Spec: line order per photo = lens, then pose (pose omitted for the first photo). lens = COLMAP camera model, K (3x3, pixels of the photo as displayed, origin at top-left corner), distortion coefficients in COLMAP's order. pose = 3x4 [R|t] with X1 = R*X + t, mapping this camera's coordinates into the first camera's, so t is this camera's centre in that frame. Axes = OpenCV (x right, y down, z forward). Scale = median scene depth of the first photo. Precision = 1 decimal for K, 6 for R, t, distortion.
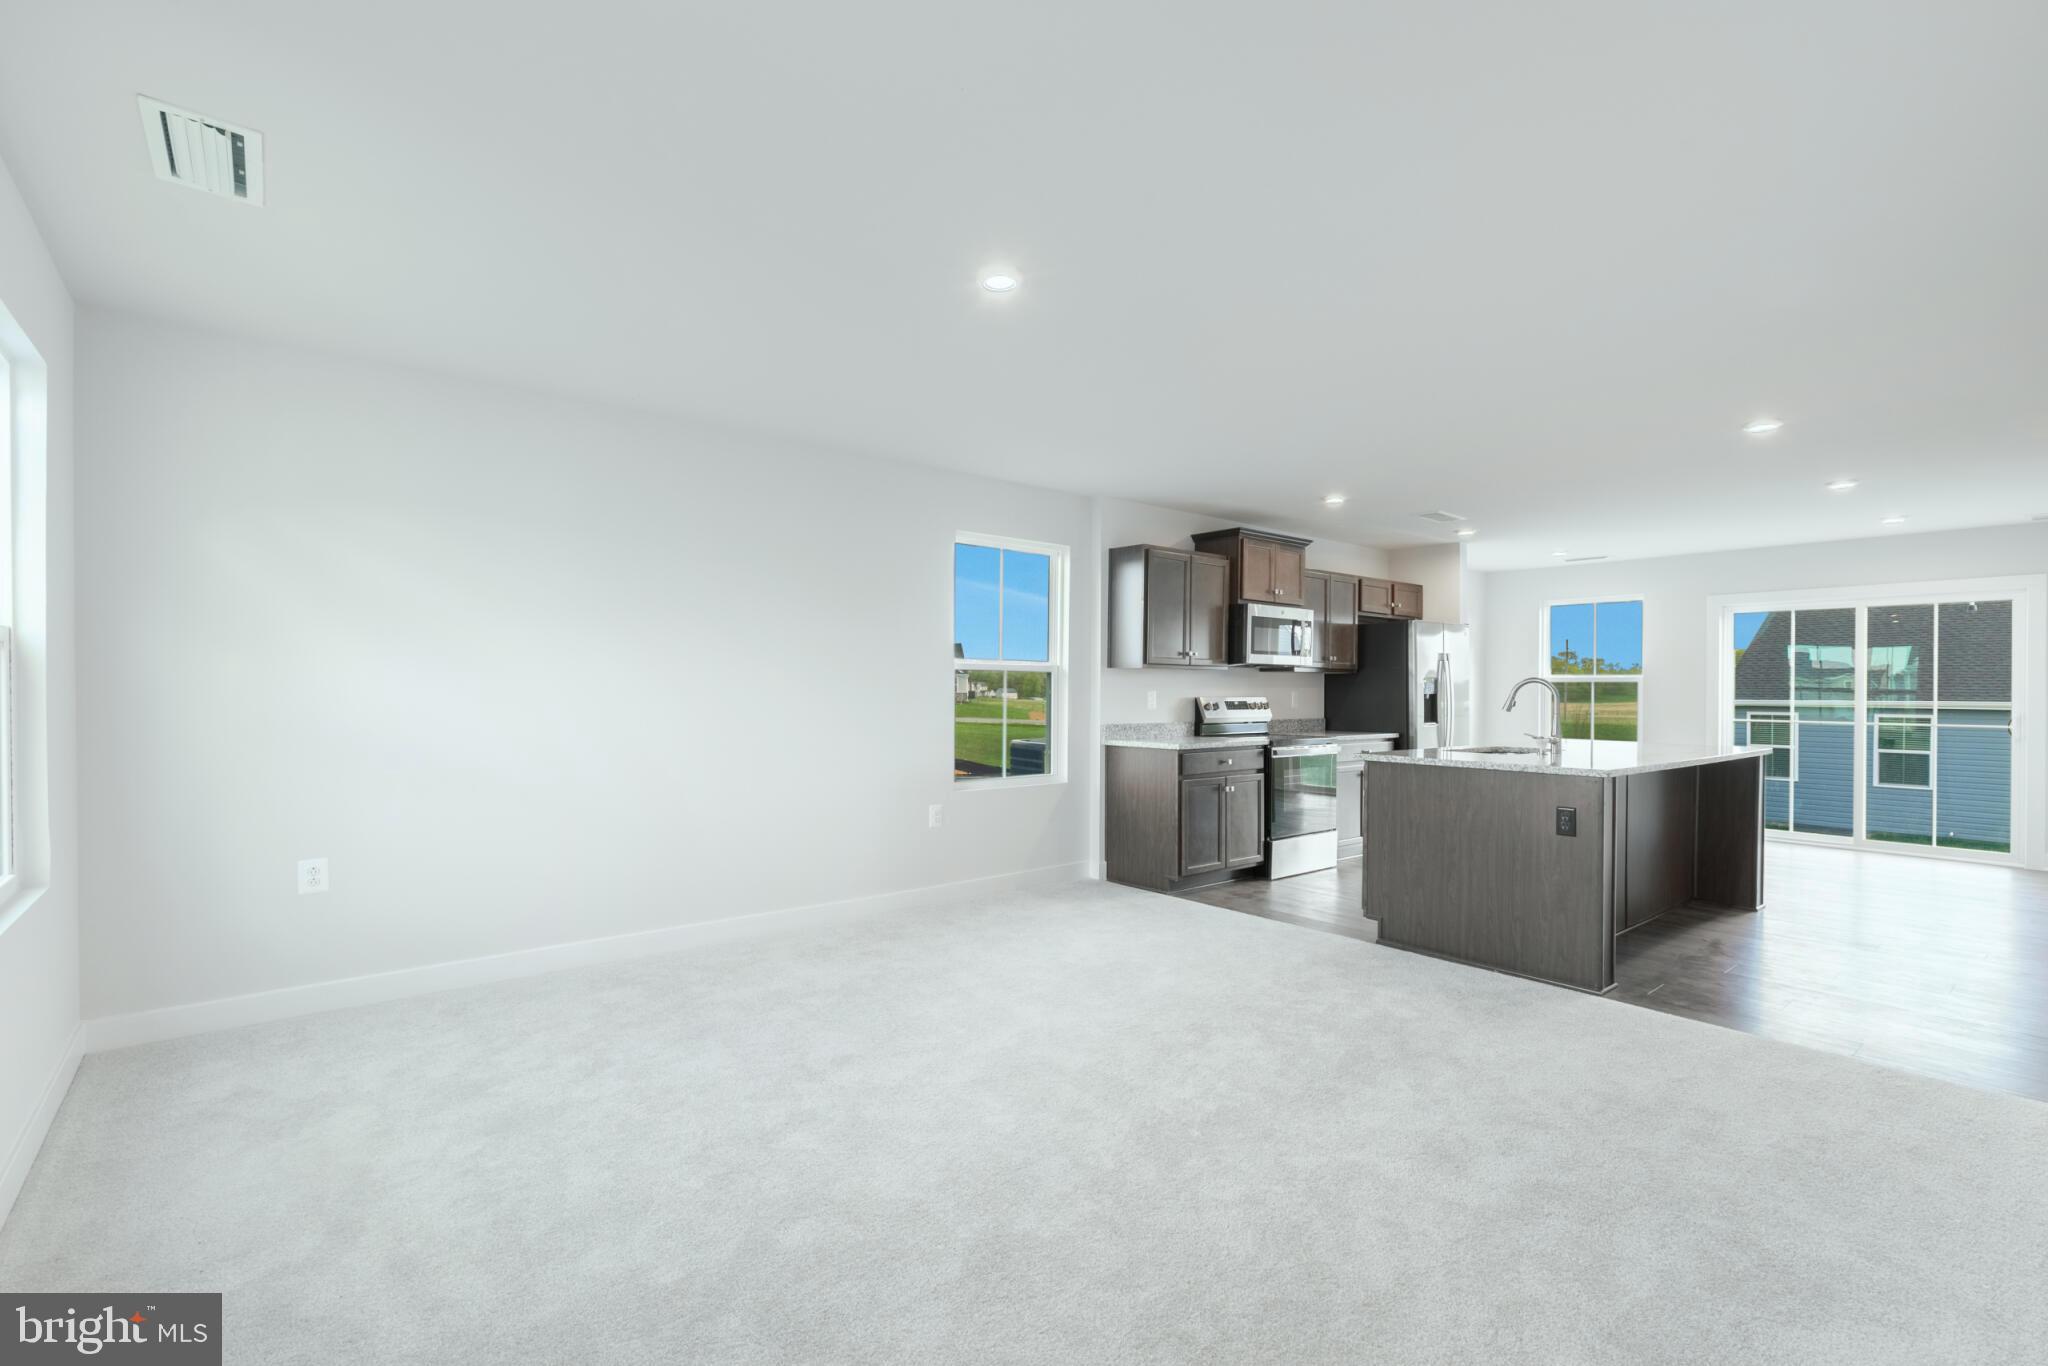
lens RADIAL K [[915.0, 0, 1019.2], [0, 915.0, 695.2], [0, 0, 1]] dist [0.003002, -0.000358]
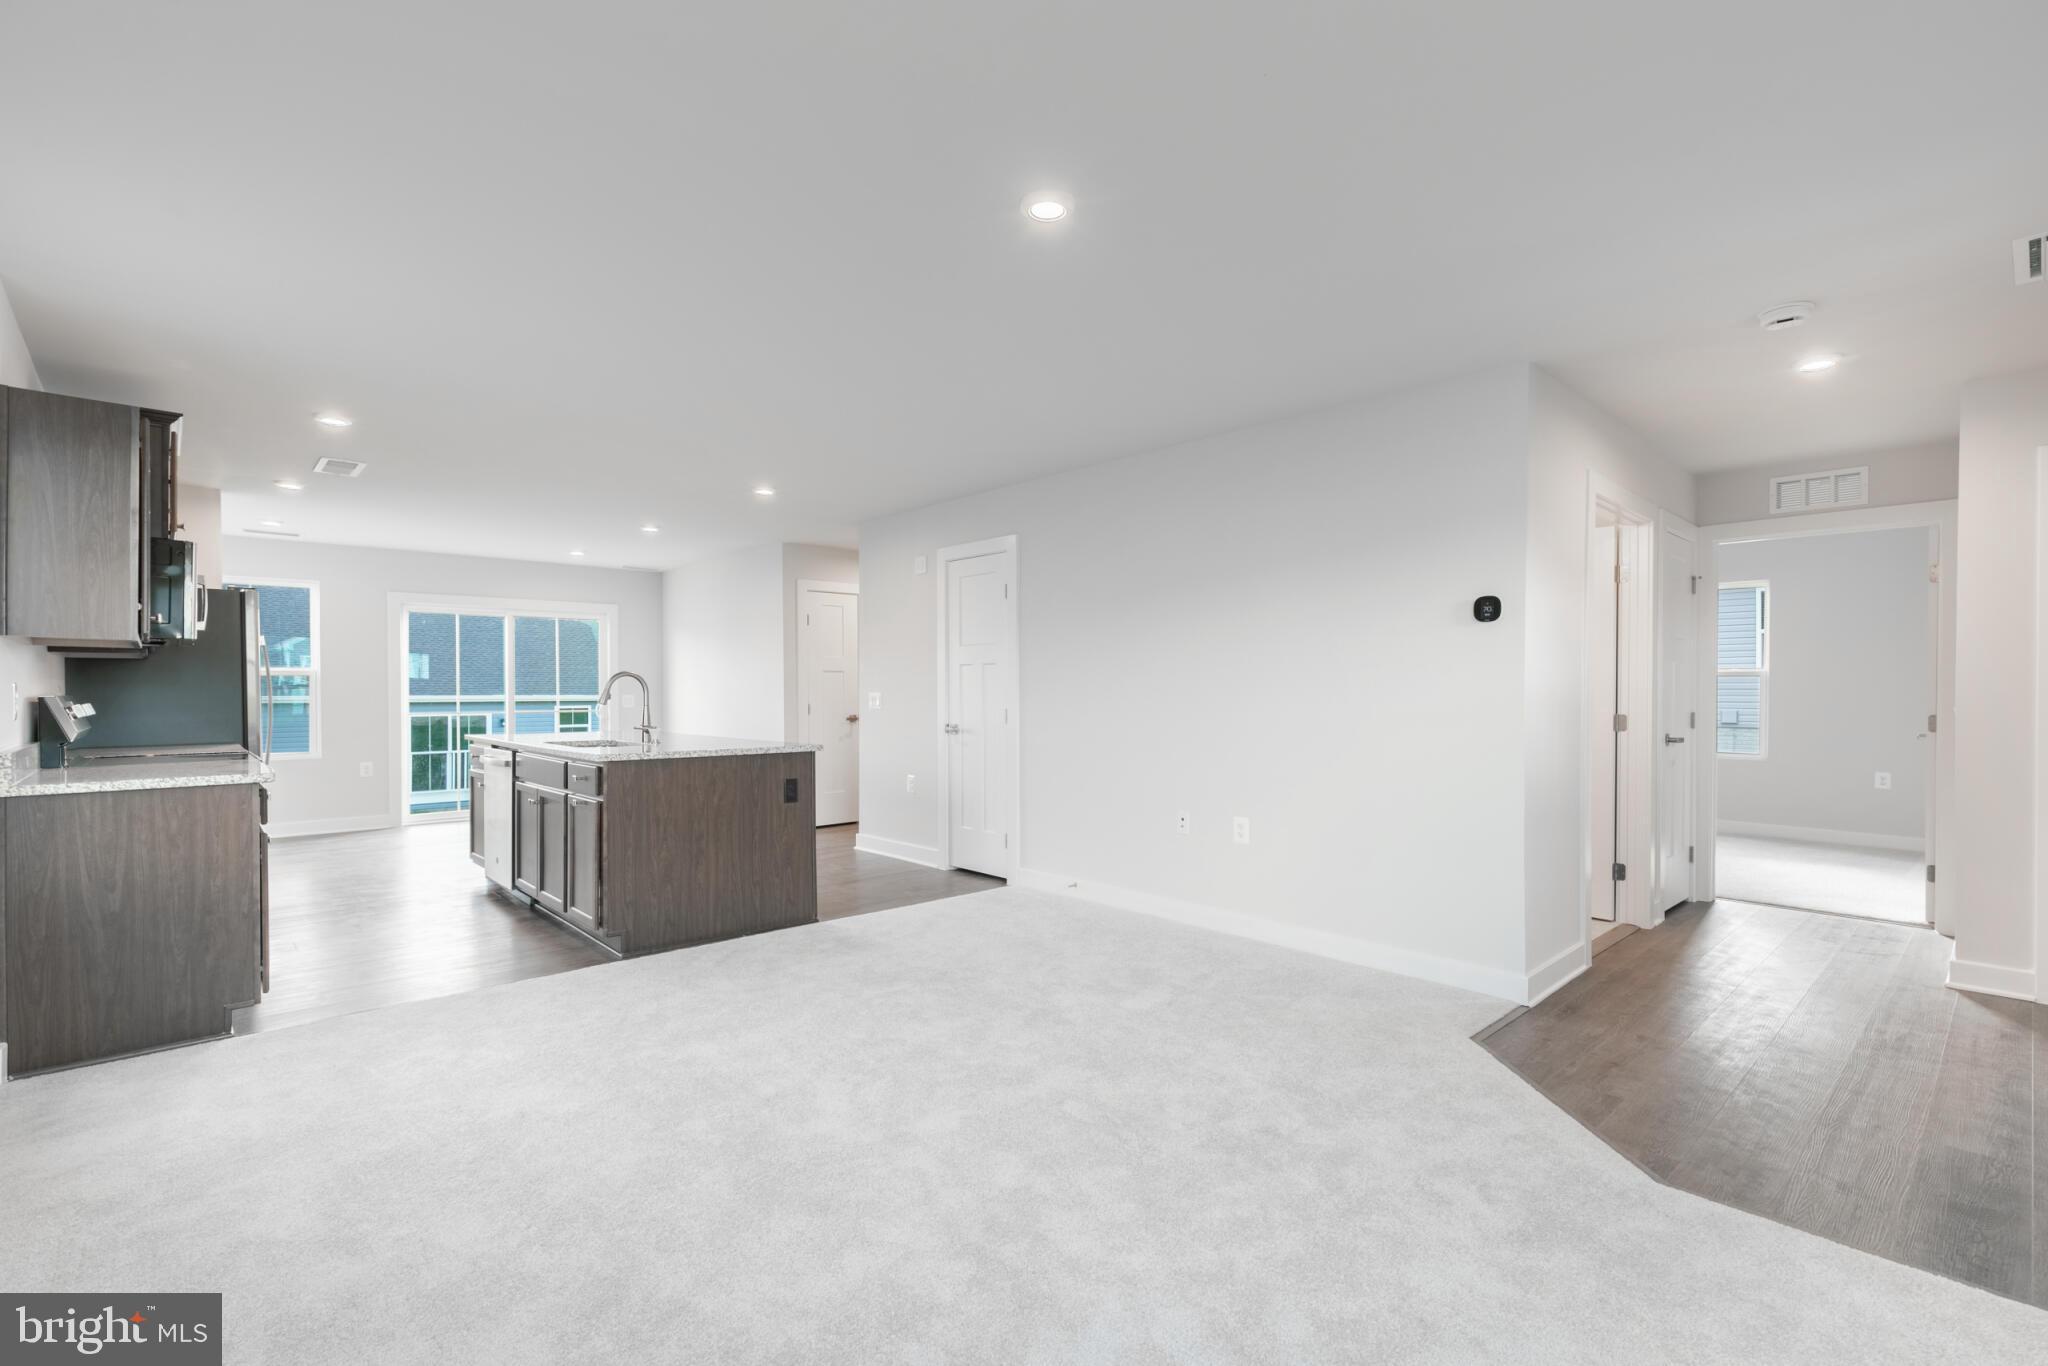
lens RADIAL K [[915.0, 0, 1019.2], [0, 915.0, 695.2], [0, 0, 1]] dist [0.003002, -0.000358]
pose [[-0.059861, -0.009232, 0.998164, -0.397086], [0.006879, 0.999930, 0.009661, 0.000863], [-0.998183, 0.007444, -0.059793, 0.484387]]
